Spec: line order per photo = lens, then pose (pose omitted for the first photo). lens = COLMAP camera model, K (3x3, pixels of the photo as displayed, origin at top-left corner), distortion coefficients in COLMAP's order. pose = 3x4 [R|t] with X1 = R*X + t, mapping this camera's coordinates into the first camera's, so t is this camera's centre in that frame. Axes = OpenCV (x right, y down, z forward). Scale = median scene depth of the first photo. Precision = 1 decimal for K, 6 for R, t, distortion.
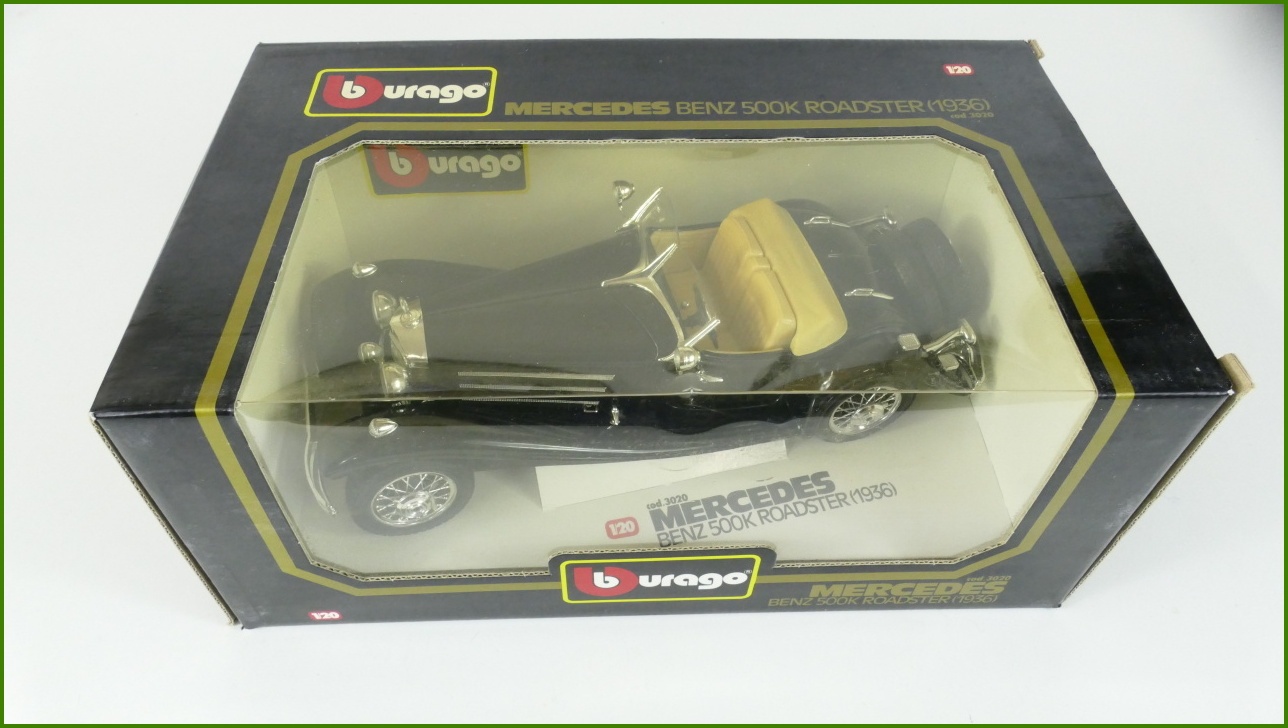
lens RADIAL K [[958.6, 0, 649.9], [0, 958.6, 358.9], [0, 0, 1]] dist [0.067040, 0.005181]
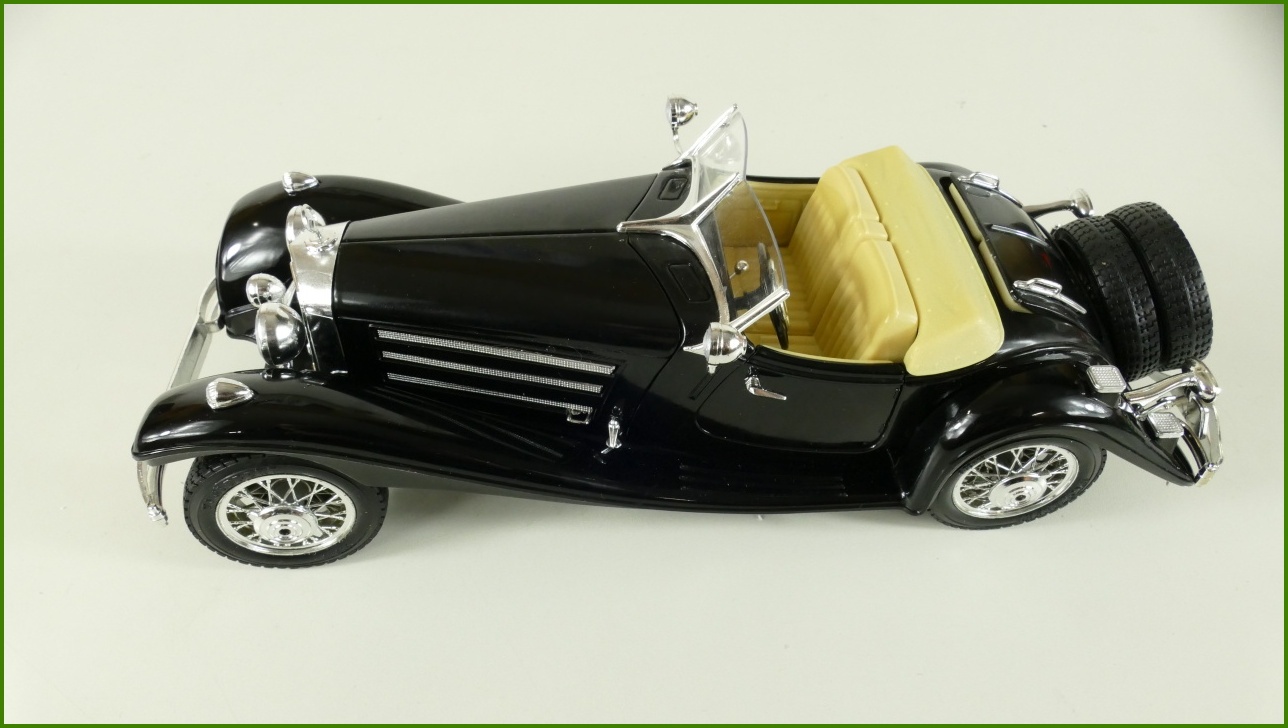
lens RADIAL K [[958.6, 0, 641.4], [0, 958.6, 372.2], [0, 0, 1]] dist [0.067040, 0.005181]
pose [[0.984152, 0.125190, -0.125585, 0.058056], [-0.131682, 0.990281, -0.044762, 0.045204], [0.118761, 0.060590, 0.991073, 0.364185]]
